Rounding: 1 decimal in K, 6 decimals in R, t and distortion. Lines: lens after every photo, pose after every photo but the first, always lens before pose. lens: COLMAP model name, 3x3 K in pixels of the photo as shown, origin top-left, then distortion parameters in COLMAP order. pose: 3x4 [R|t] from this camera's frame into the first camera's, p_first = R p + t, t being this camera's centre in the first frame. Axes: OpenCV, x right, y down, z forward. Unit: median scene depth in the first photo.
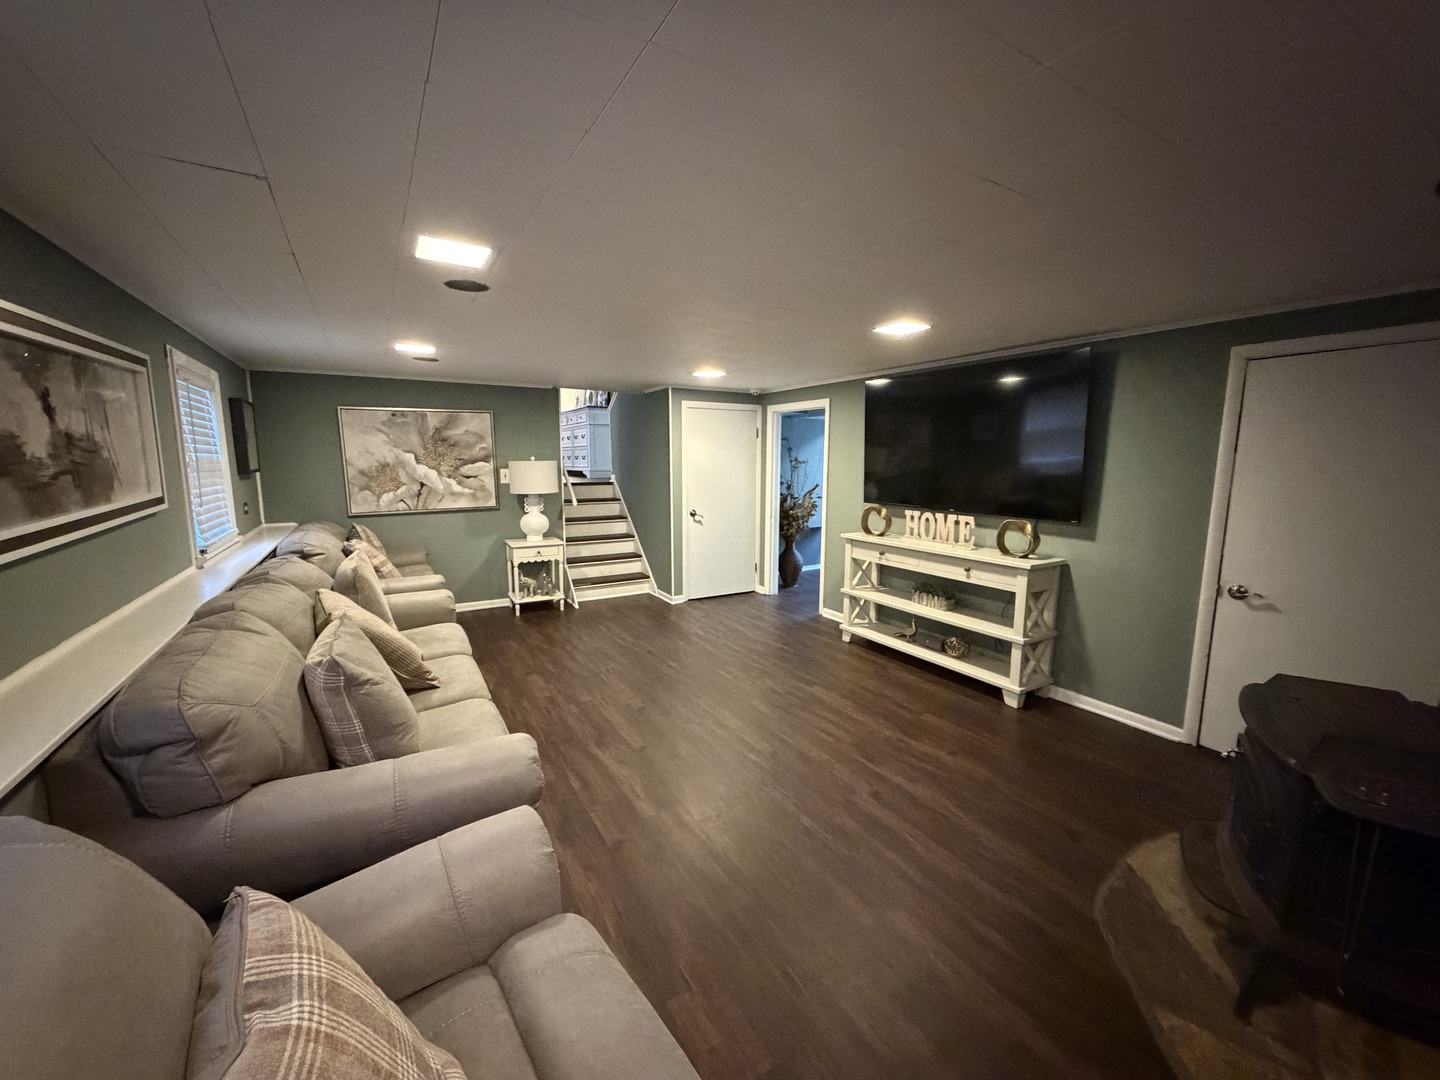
lens RADIAL K [[570.9, 0, 717.6], [0, 570.9, 539.4], [0, 0, 1]] dist [0.000155, 0.000102]
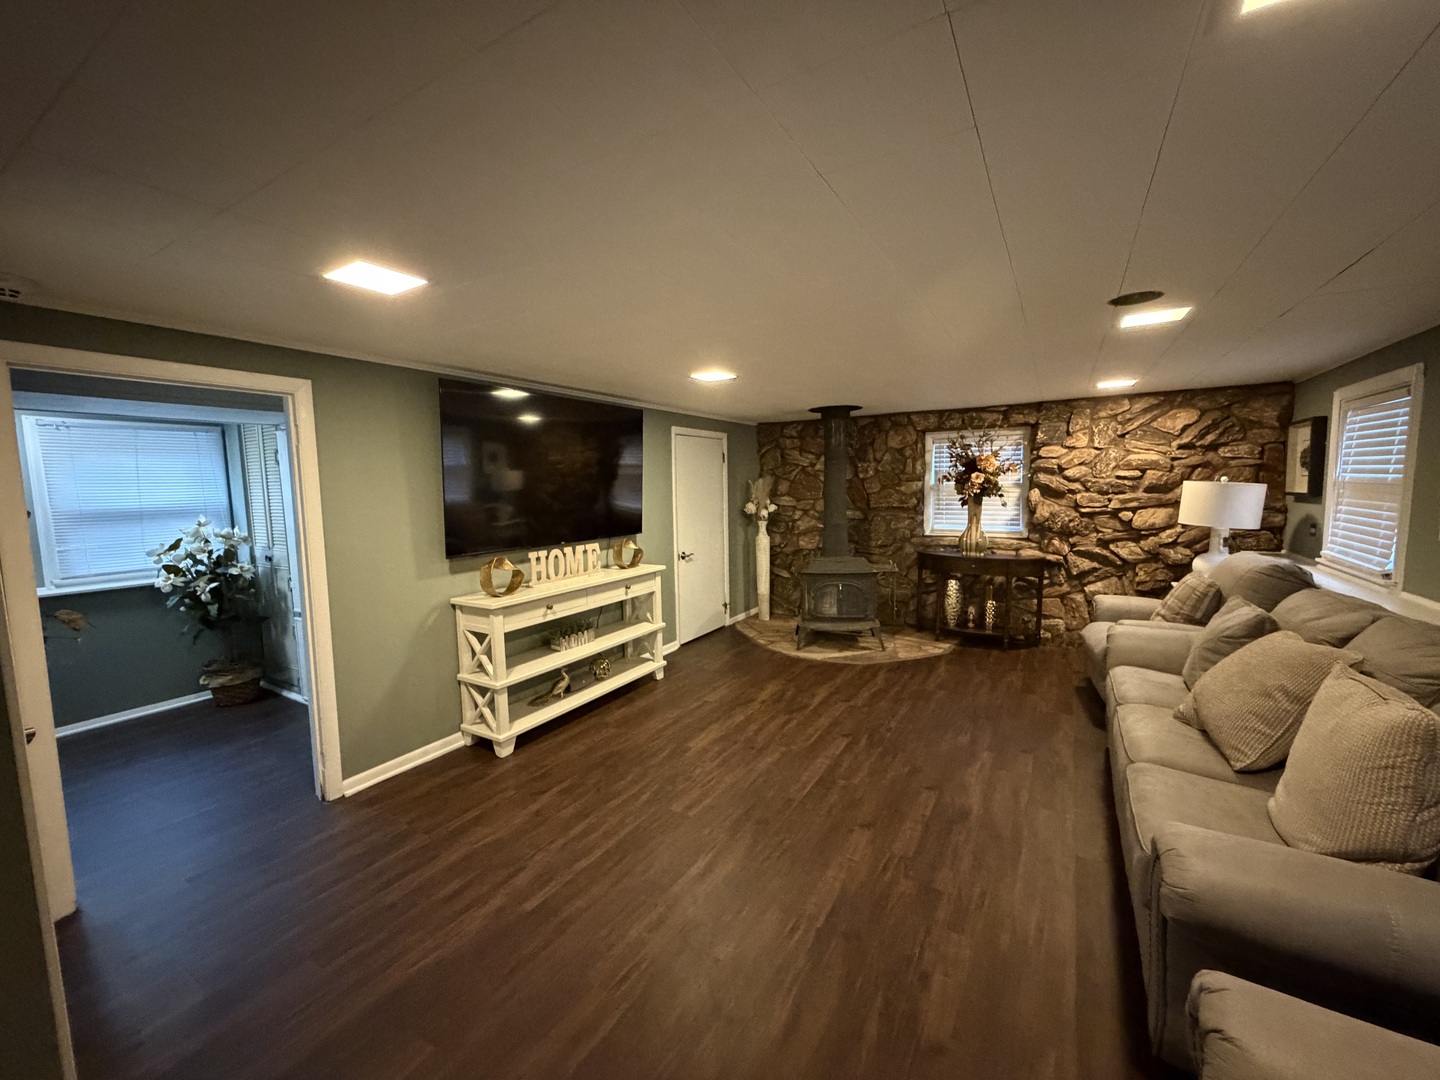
lens RADIAL K [[572.6, 0, 720.0], [0, 572.6, 540.0], [0, 0, 1]] dist [-0.000038, -0.000032]
pose [[-0.475602, -0.083034, 0.875733, -0.593478], [0.139620, 0.975790, 0.168347, -0.192233], [-0.868510, 0.202336, -0.452495, 1.280545]]
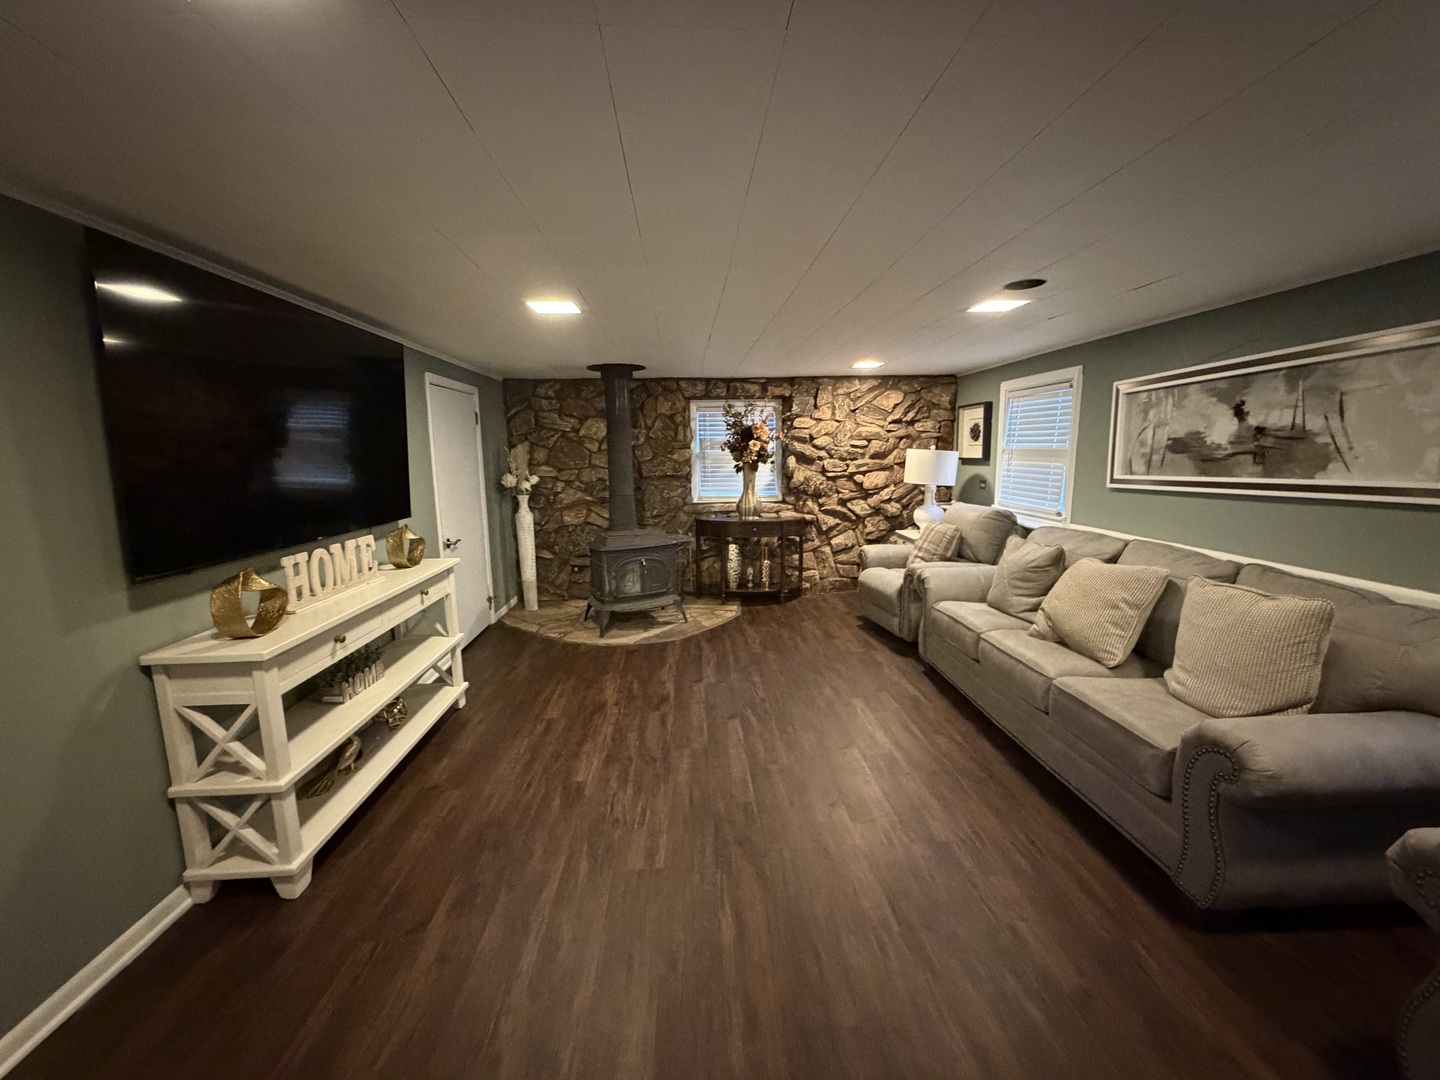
lens RADIAL K [[570.9, 0, 717.6], [0, 570.9, 539.4], [0, 0, 1]] dist [0.000155, 0.000102]
pose [[-0.888581, -0.063112, 0.454356, -0.273079], [0.075121, 0.957098, 0.279859, -0.202960], [-0.452526, 0.282809, -0.845718, 1.413293]]
